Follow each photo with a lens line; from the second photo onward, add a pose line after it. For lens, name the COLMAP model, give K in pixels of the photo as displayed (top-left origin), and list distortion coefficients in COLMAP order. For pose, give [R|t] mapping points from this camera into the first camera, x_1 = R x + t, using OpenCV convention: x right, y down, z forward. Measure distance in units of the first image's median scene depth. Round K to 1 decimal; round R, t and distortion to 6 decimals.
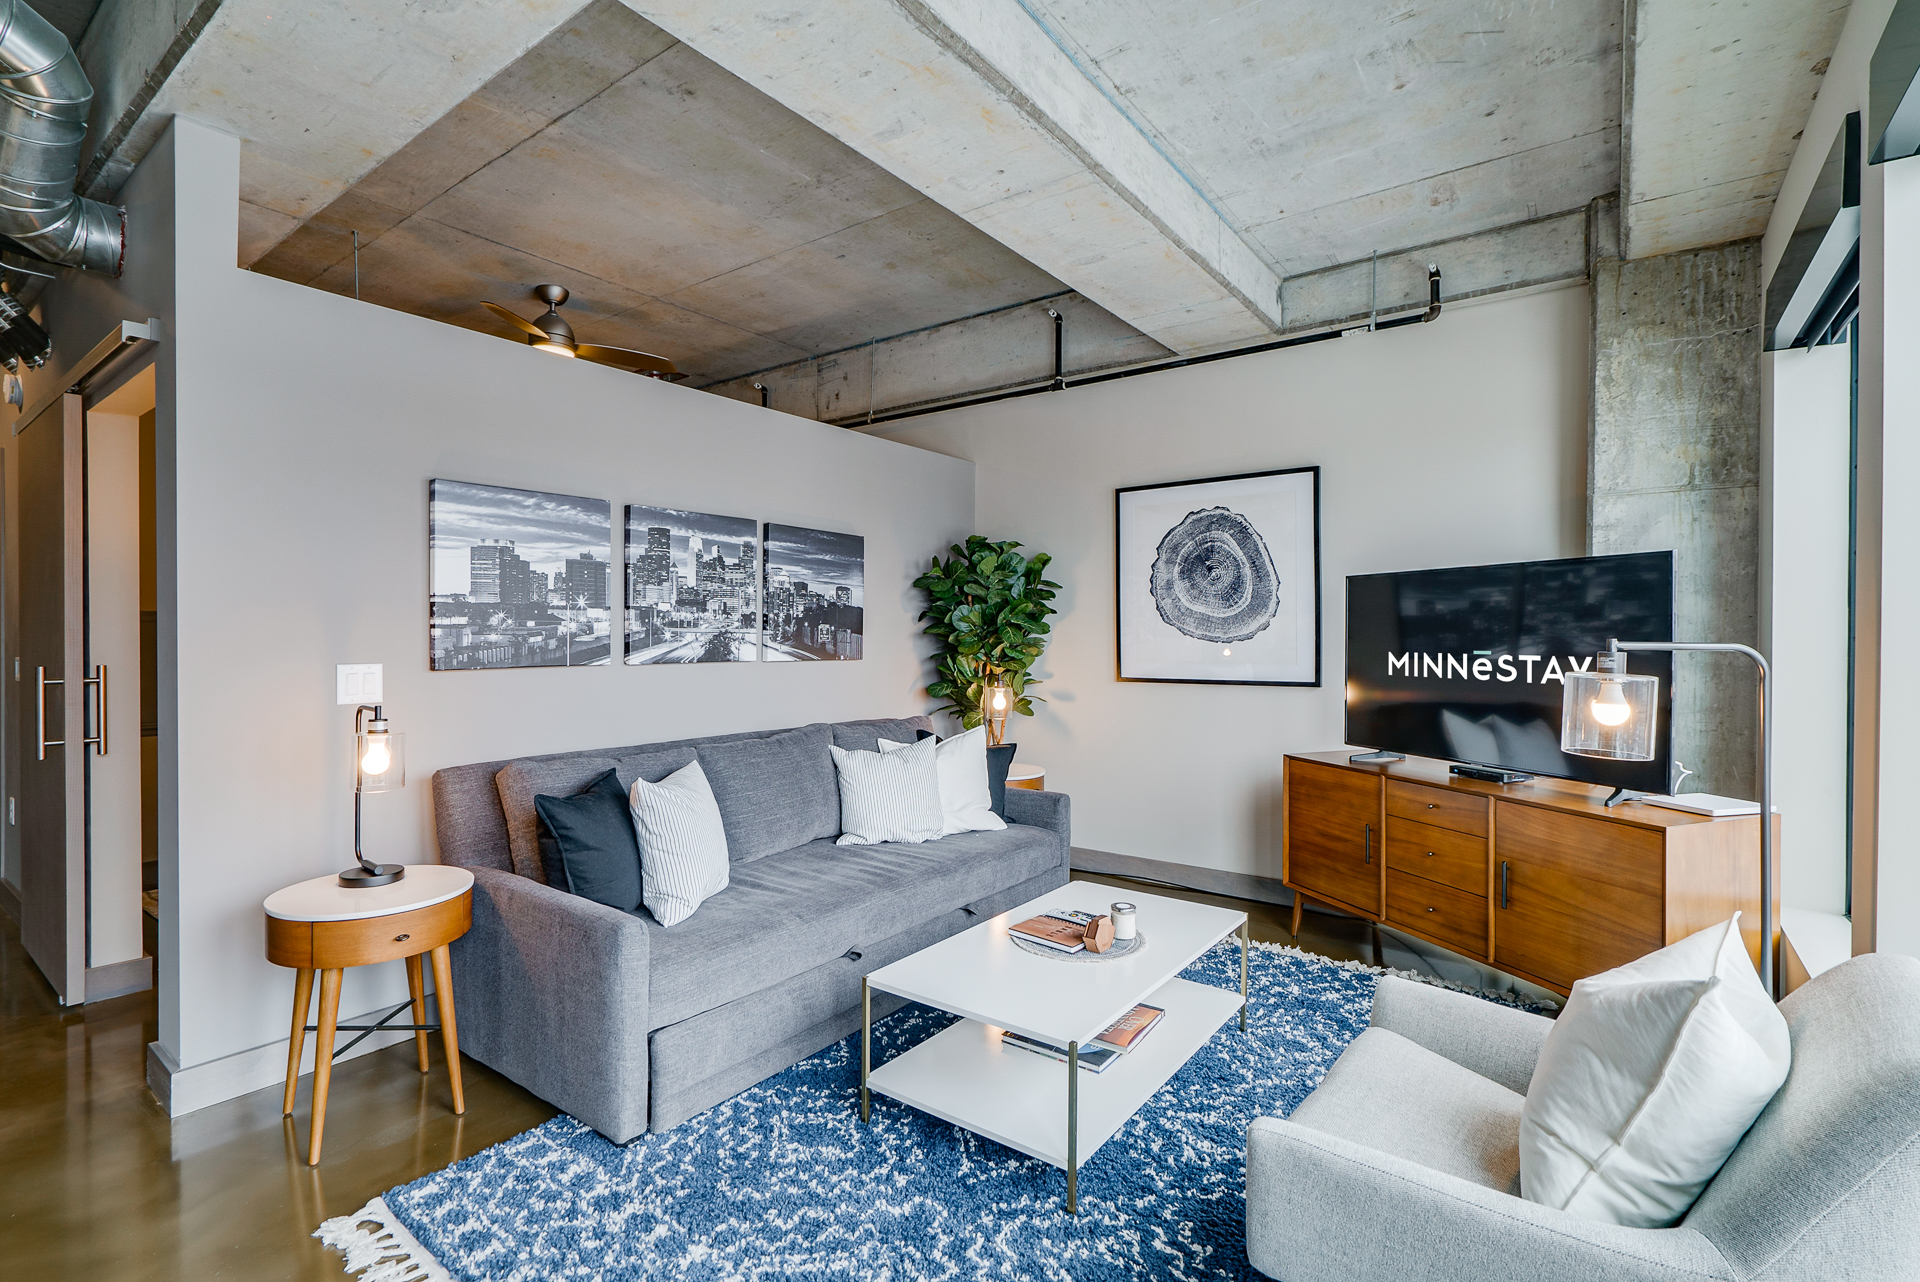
lens RADIAL K [[875.4, 0, 947.2], [0, 875.4, 634.6], [0, 0, 1]] dist [-0.000559, 0.000204]
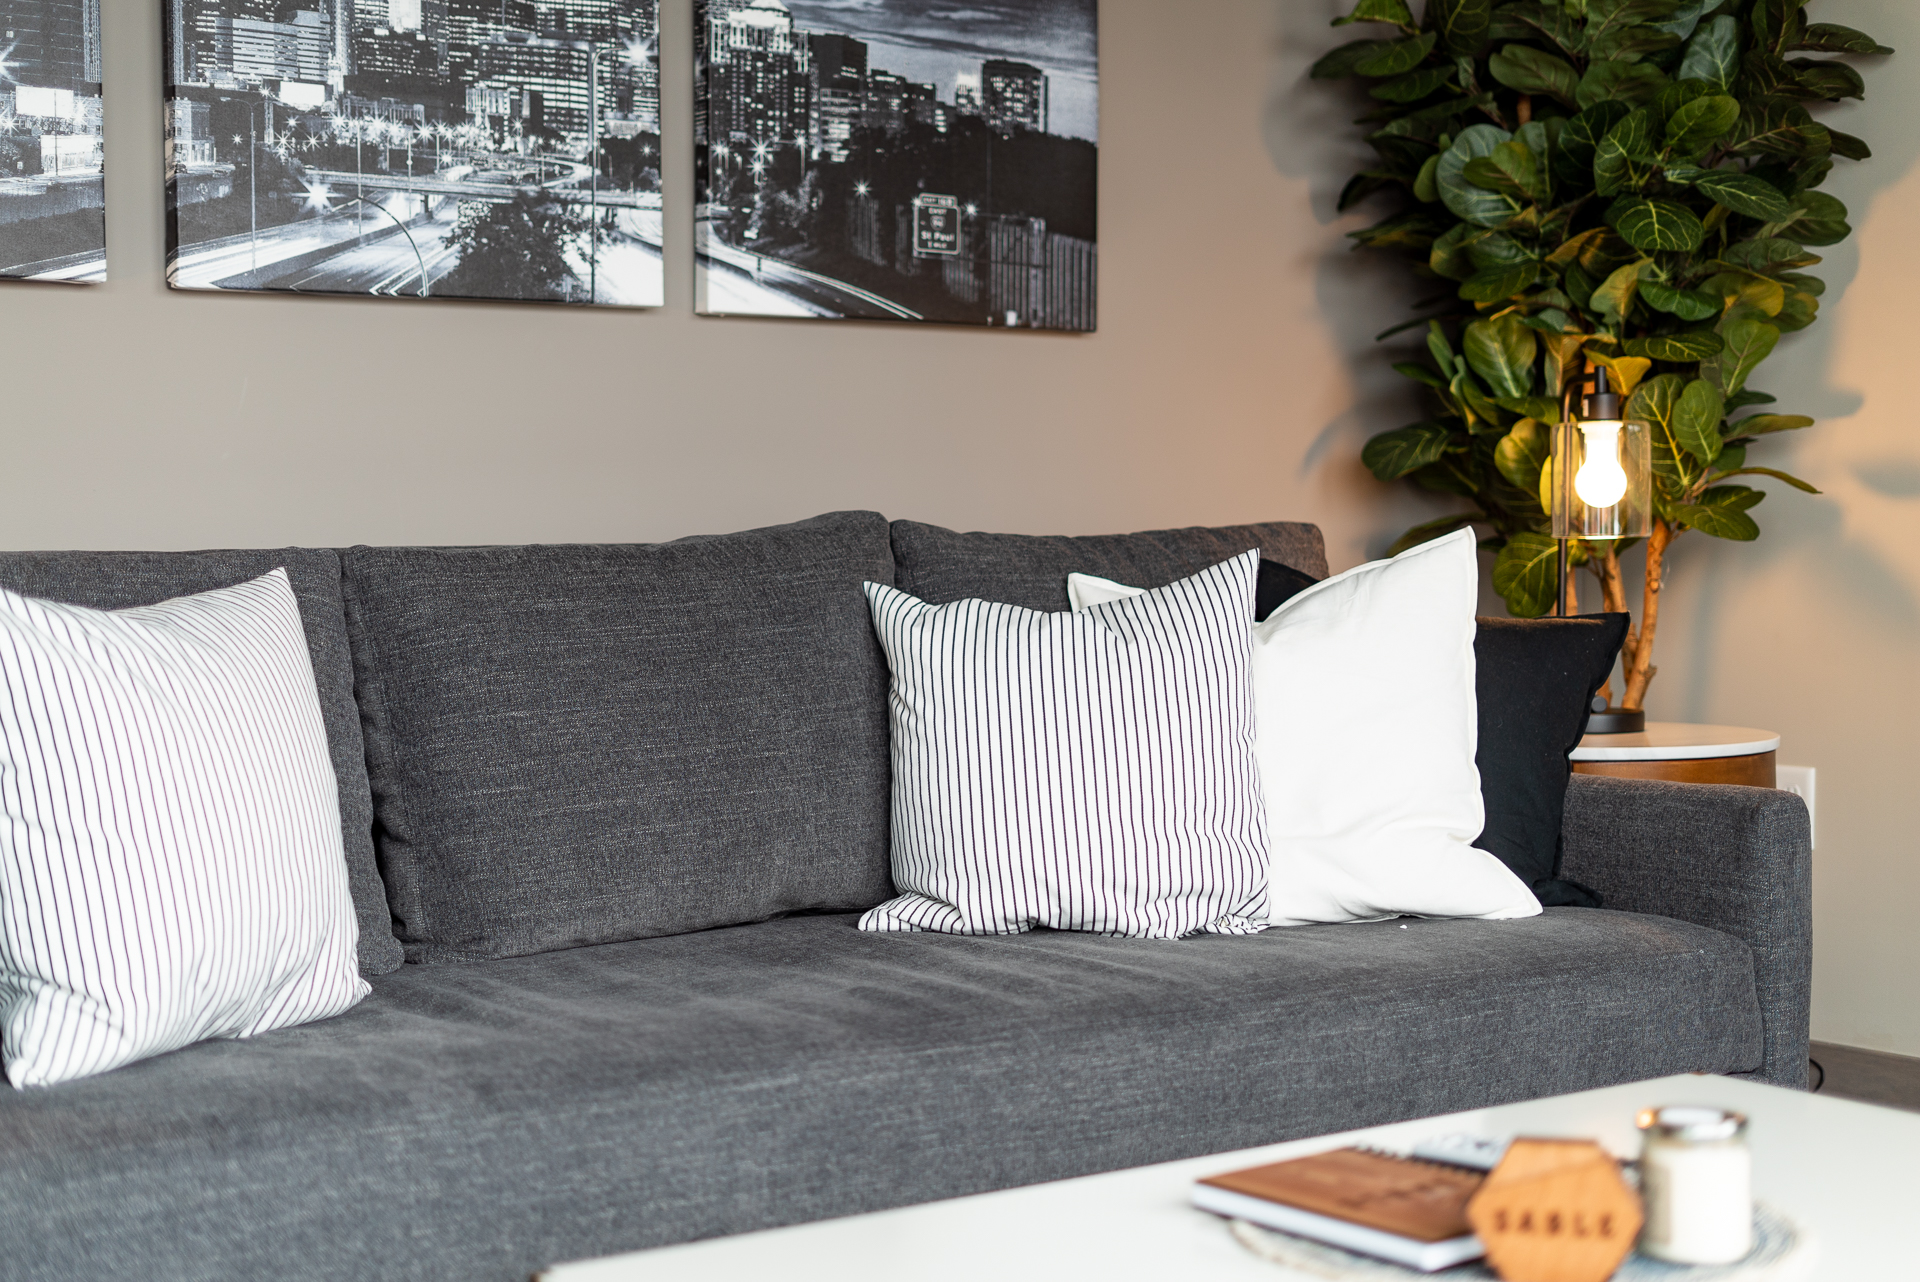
lens RADIAL K [[2734.8, 0, 958.7], [0, 2734.8, 645.9], [0, 0, 1]] dist [-0.020825, 0.000000]
pose [[0.947405, 0.001495, -0.320033, 0.156058], [0.010258, 0.999333, 0.035036, 0.109064], [0.319872, -0.036476, 0.946758, 0.183447]]
